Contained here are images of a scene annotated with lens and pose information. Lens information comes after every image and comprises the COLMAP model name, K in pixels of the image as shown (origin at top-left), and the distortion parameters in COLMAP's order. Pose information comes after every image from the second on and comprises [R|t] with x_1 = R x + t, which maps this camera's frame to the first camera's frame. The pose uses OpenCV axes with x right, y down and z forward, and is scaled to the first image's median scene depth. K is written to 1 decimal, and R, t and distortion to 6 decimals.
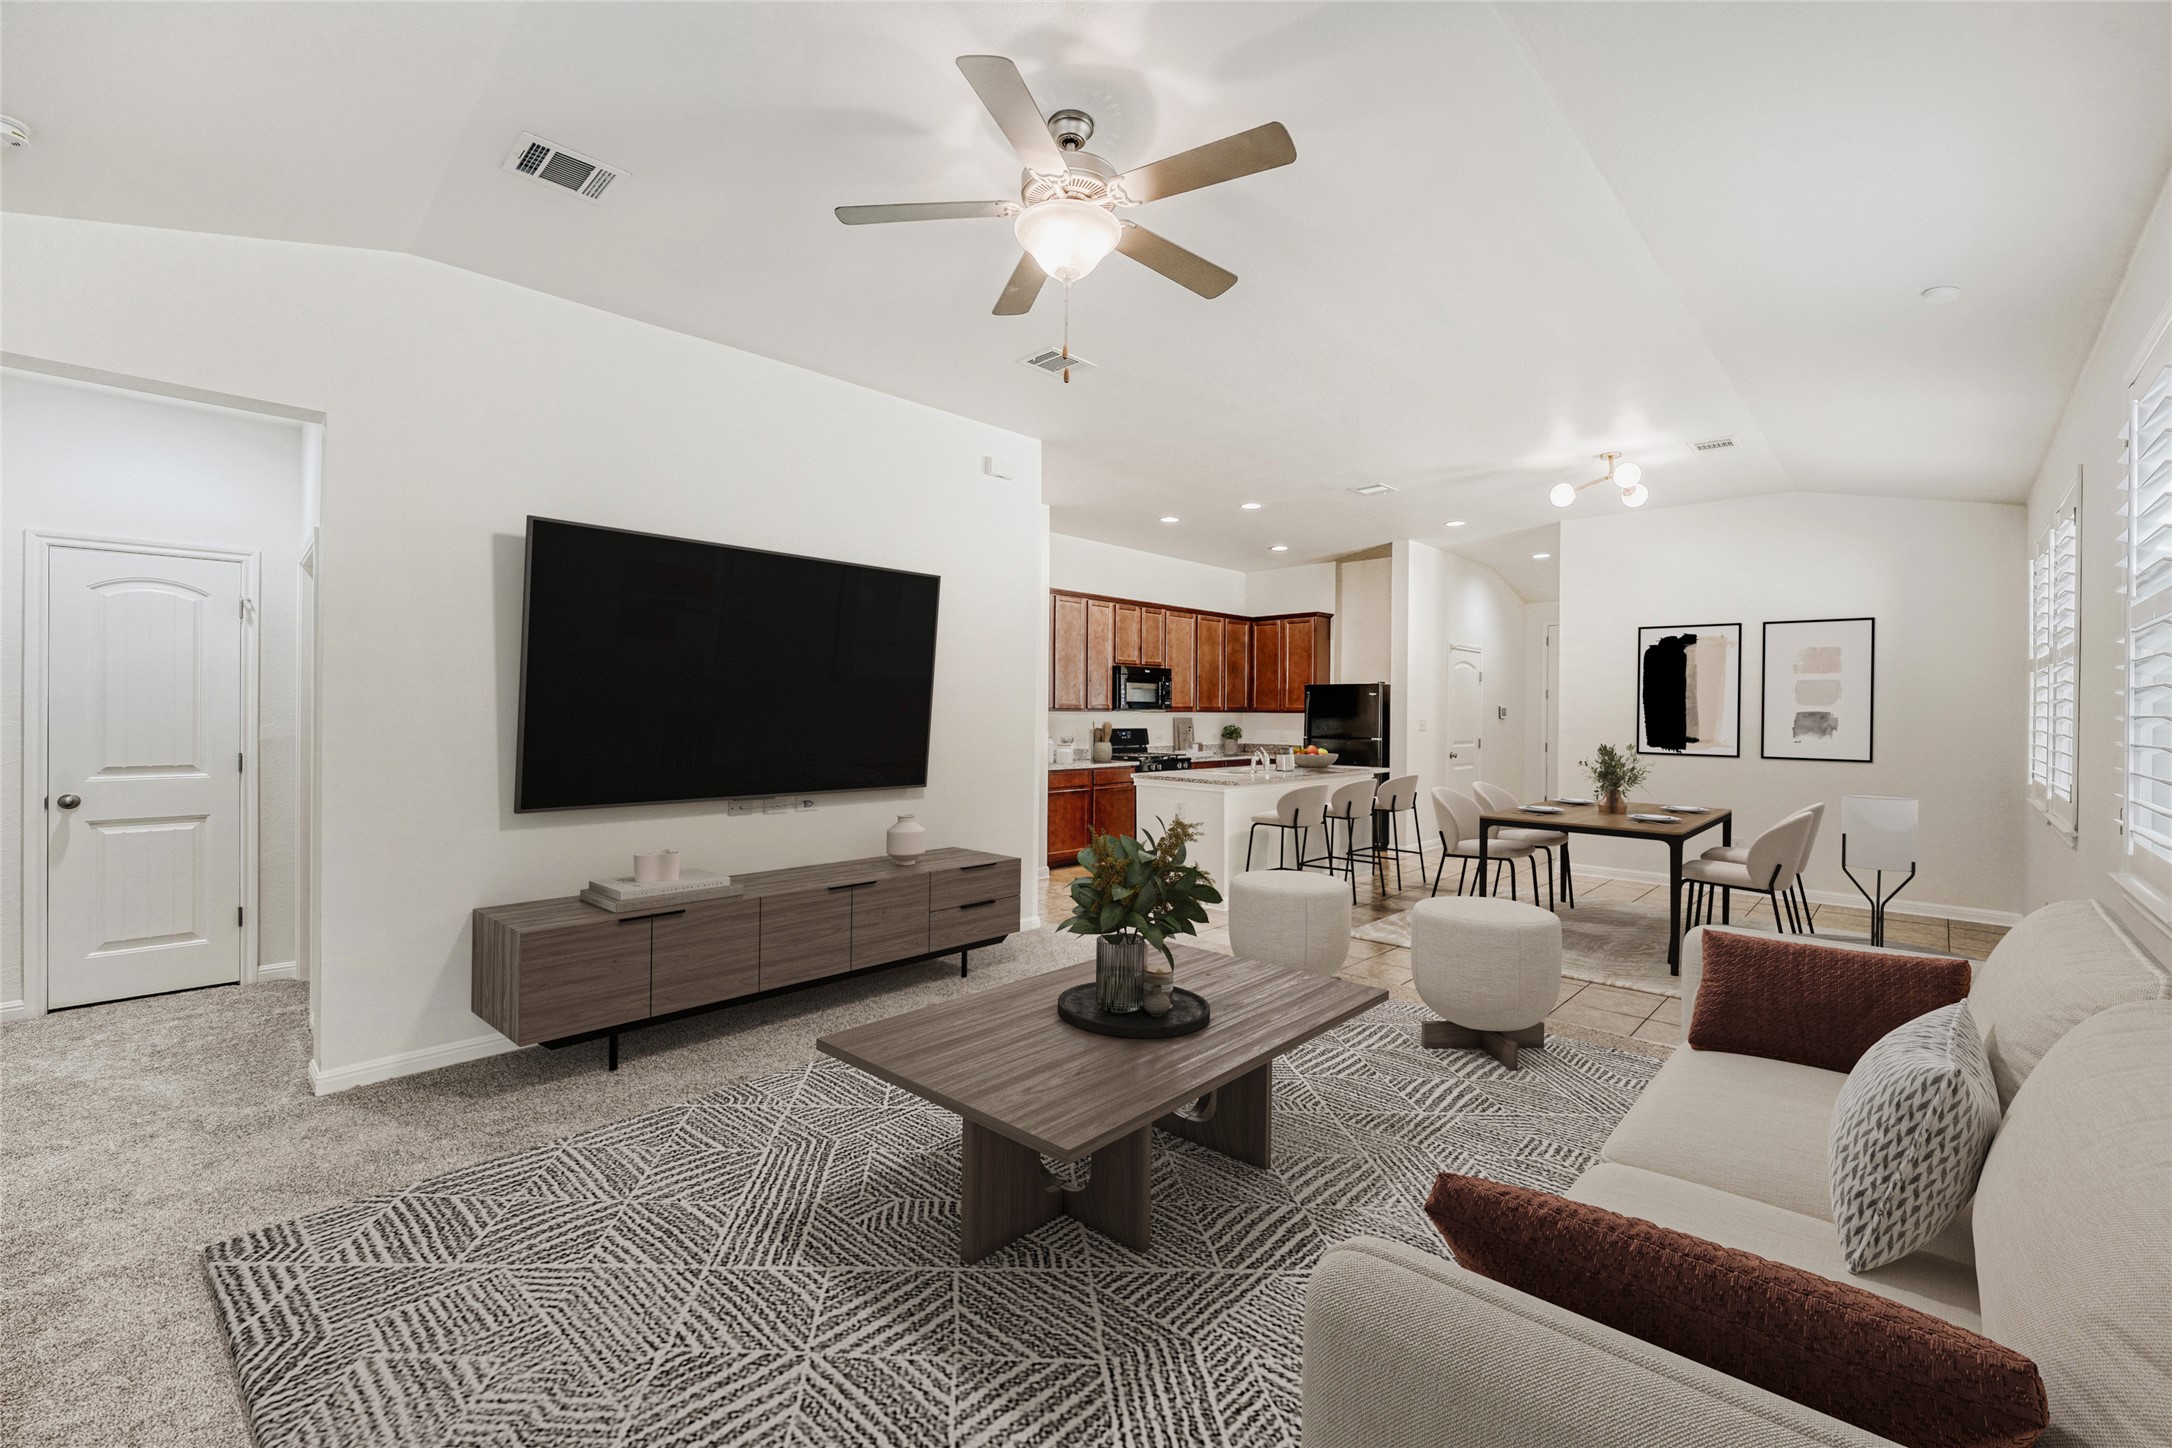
lens RADIAL K [[873.5, 0, 1086.0], [0, 873.5, 724.0], [0, 0, 1]] dist [-0.001300, 0.000099]
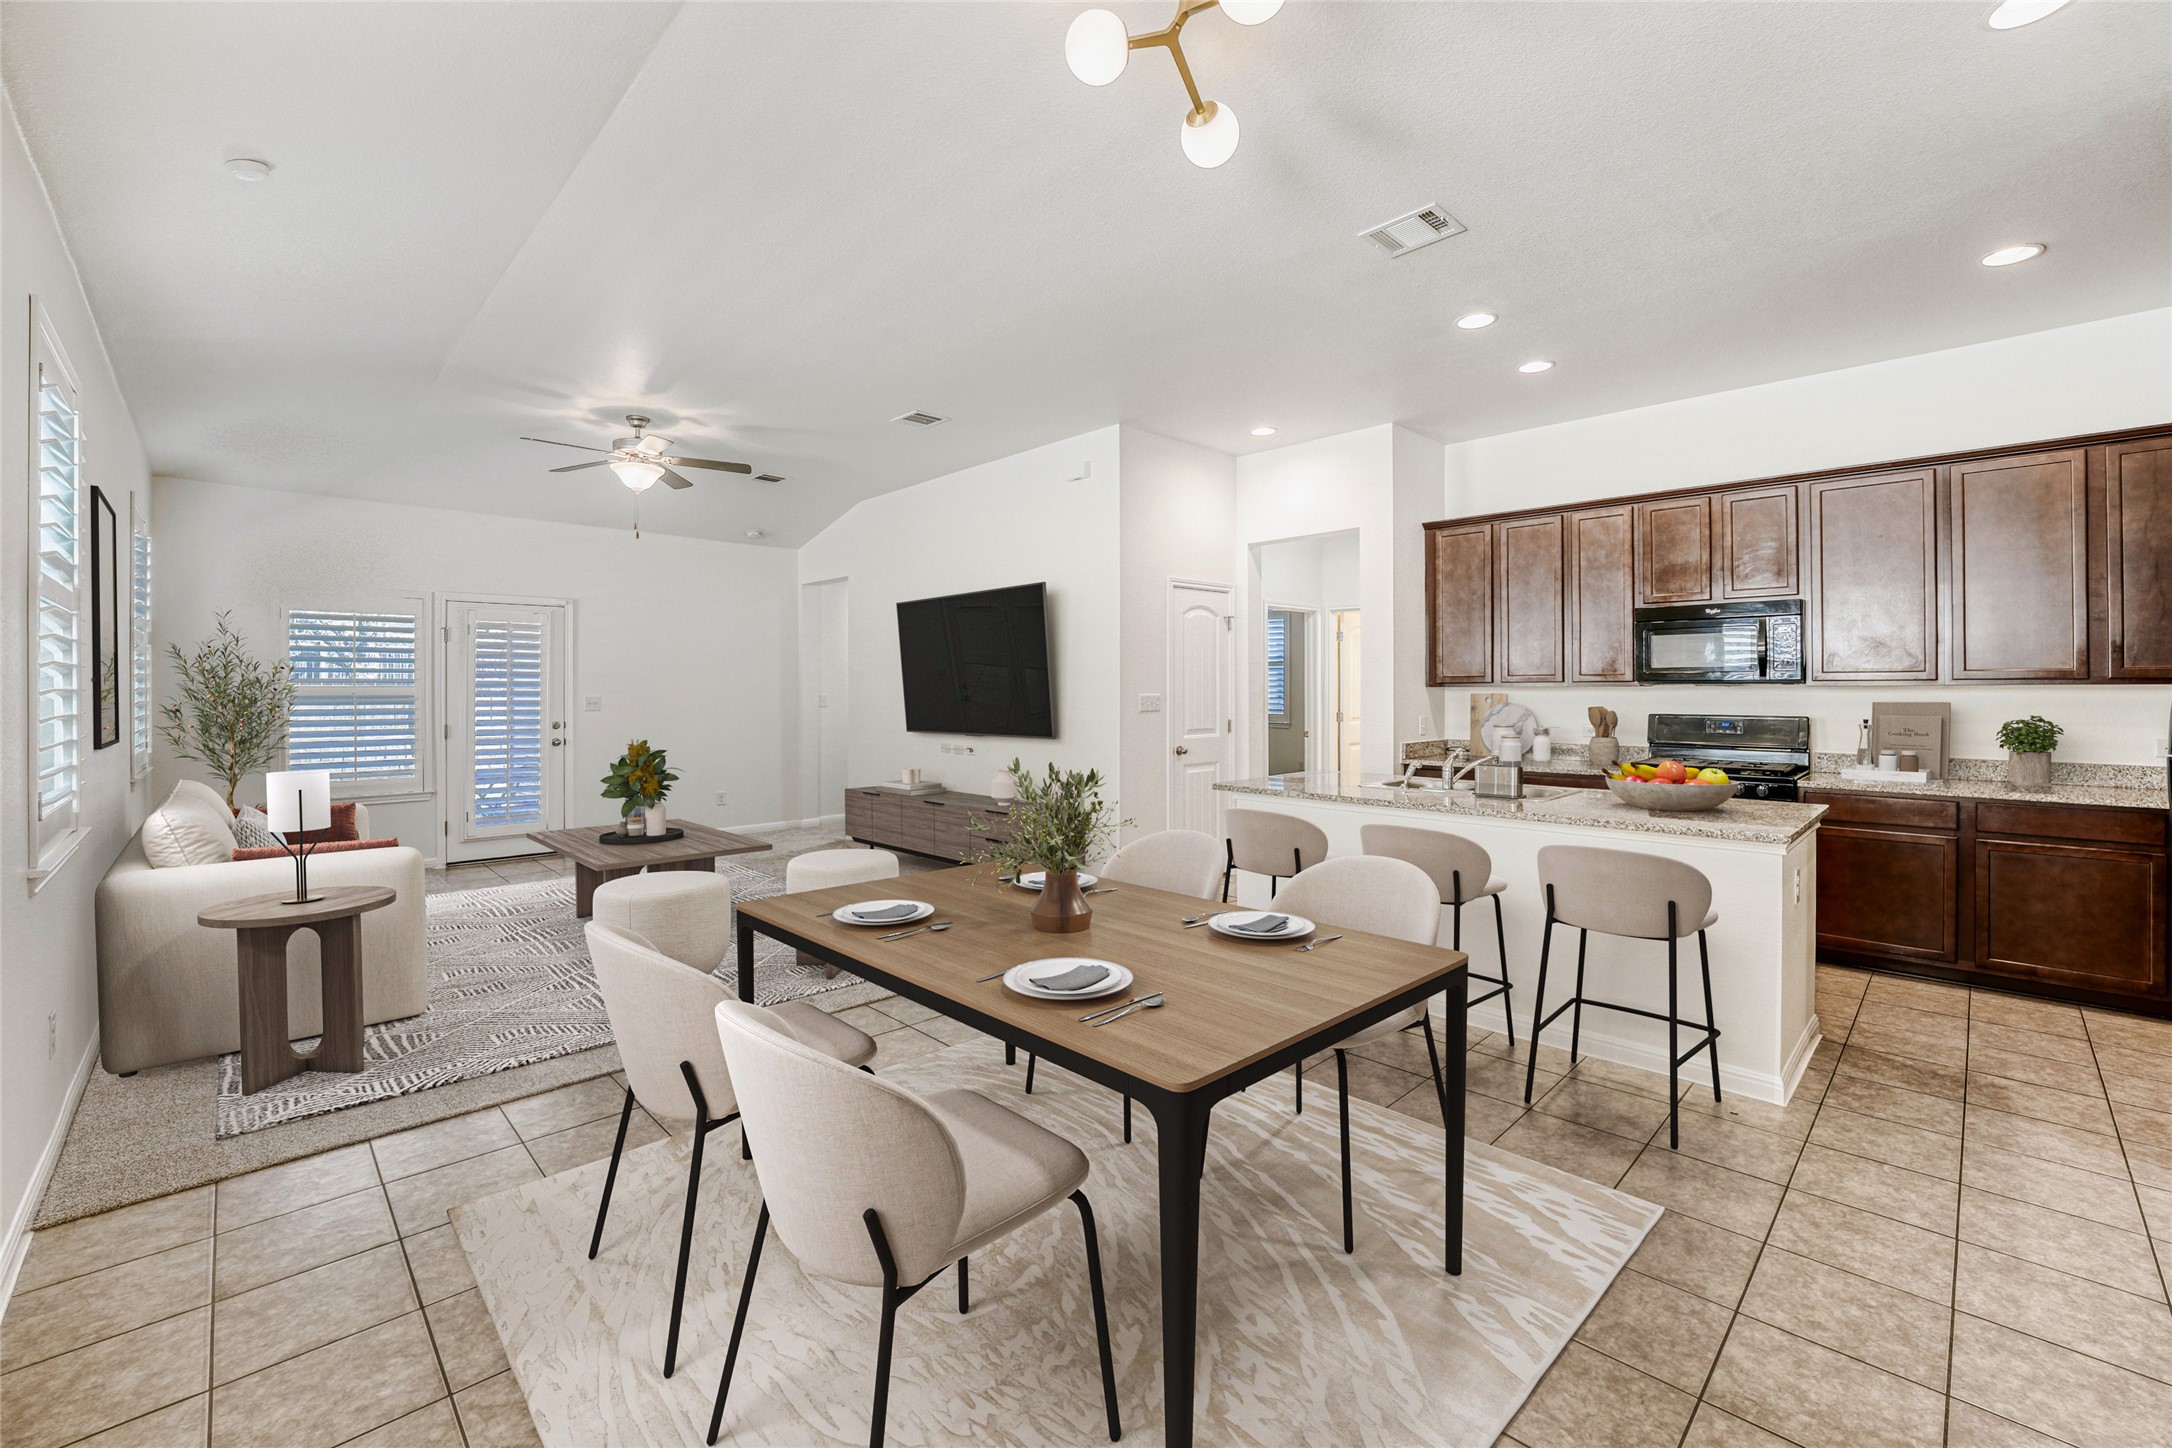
lens RADIAL K [[890.7, 0, 1089.4], [0, 890.7, 691.2], [0, 0, 1]] dist [-0.031241, 0.008306]
pose [[-0.018319, -0.006020, -0.999814, 0.586777], [-0.010638, 0.999926, -0.005825, -0.002956], [0.999776, 0.010529, -0.018382, 0.587802]]
